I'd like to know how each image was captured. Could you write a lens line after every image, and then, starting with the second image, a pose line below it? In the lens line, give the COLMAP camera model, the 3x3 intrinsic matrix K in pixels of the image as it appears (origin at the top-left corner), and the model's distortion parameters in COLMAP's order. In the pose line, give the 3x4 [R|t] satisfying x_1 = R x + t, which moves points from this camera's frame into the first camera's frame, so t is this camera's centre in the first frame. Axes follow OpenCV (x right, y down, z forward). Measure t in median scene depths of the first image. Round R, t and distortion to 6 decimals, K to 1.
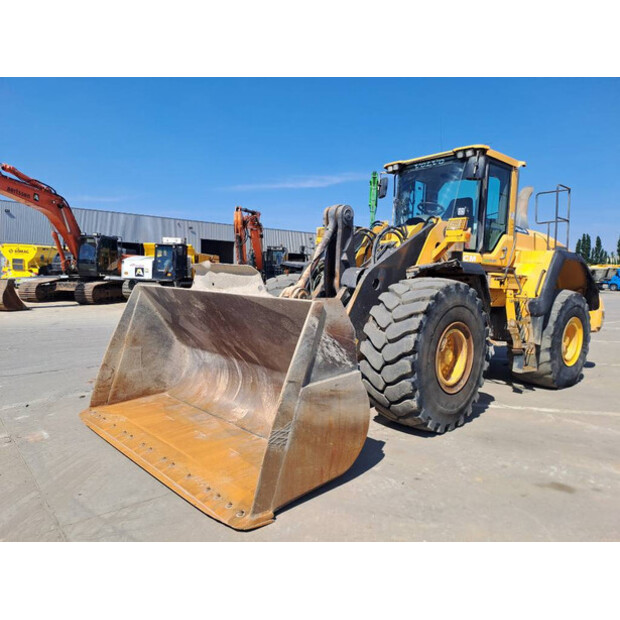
lens RADIAL K [[464.1, 0, 310.2], [0, 464.1, 303.7], [0, 0, 1]] dist [0.061897, -0.049476]
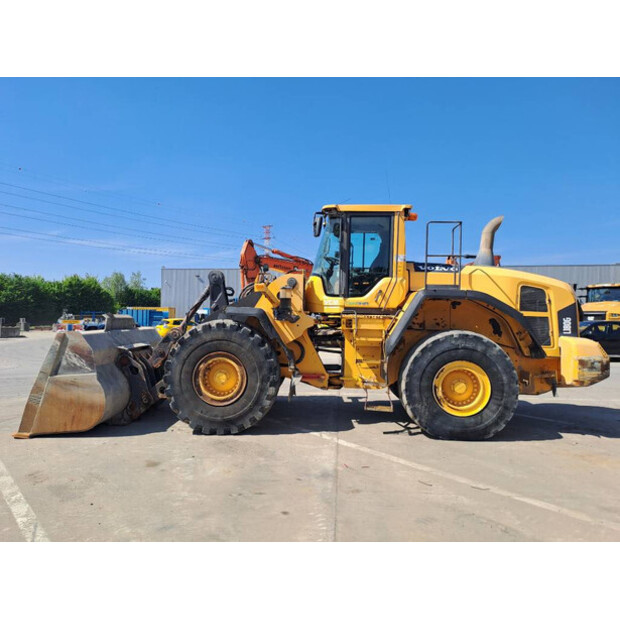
lens RADIAL K [[464.1, 0, 311.4], [0, 464.1, 312.5], [0, 0, 1]] dist [0.061897, -0.049476]
pose [[0.713146, -0.029340, -0.700401, 2.037455], [-0.030821, 0.996845, -0.073140, 0.021254], [0.700338, 0.073747, 0.709992, 0.315766]]
